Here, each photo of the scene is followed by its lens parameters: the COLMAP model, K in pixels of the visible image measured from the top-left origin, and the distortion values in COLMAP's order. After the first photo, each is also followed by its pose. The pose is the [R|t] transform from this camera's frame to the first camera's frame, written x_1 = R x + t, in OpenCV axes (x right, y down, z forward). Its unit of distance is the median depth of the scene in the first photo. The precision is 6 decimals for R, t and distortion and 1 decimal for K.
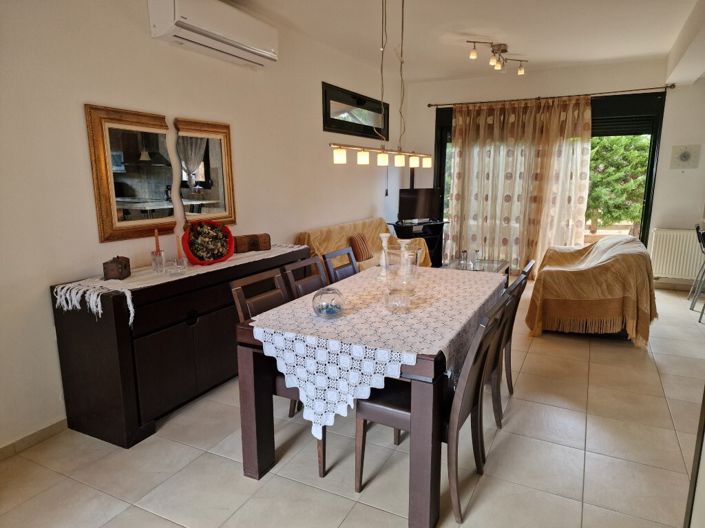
lens RADIAL K [[469.9, 0, 354.8], [0, 469.9, 264.6], [0, 0, 1]] dist [0.049389, -0.010668]
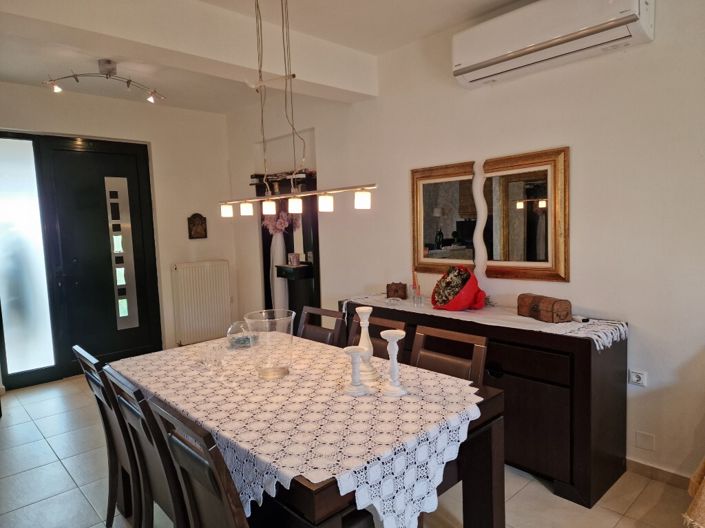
lens RADIAL K [[469.9, 0, 348.3], [0, 469.9, 269.1], [0, 0, 1]] dist [0.049389, -0.010668]
pose [[-0.359875, 0.099274, -0.927704, 0.759775], [-0.141337, 0.977047, 0.159382, -0.242228], [0.922233, 0.188477, -0.337584, 1.309970]]
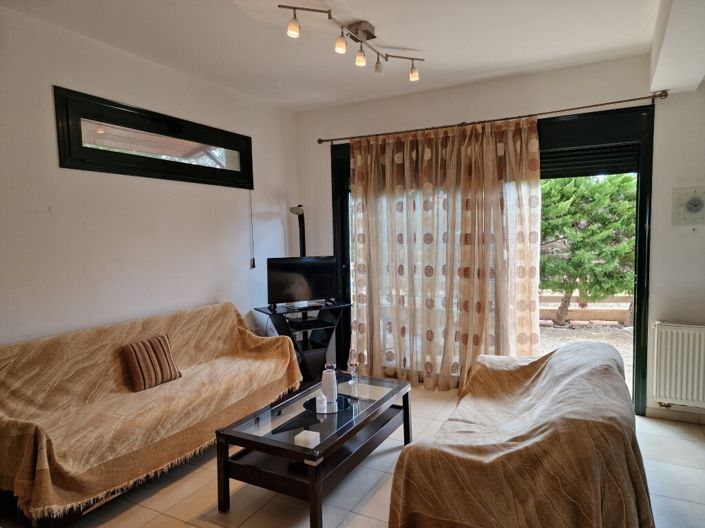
lens RADIAL K [[469.9, 0, 345.8], [0, 469.9, 267.6], [0, 0, 1]] dist [0.049389, -0.010668]
pose [[0.999310, -0.011496, -0.035324, 0.232330], [0.007370, 0.993362, -0.114791, -0.070502], [0.036410, 0.114451, 0.992761, 0.339660]]
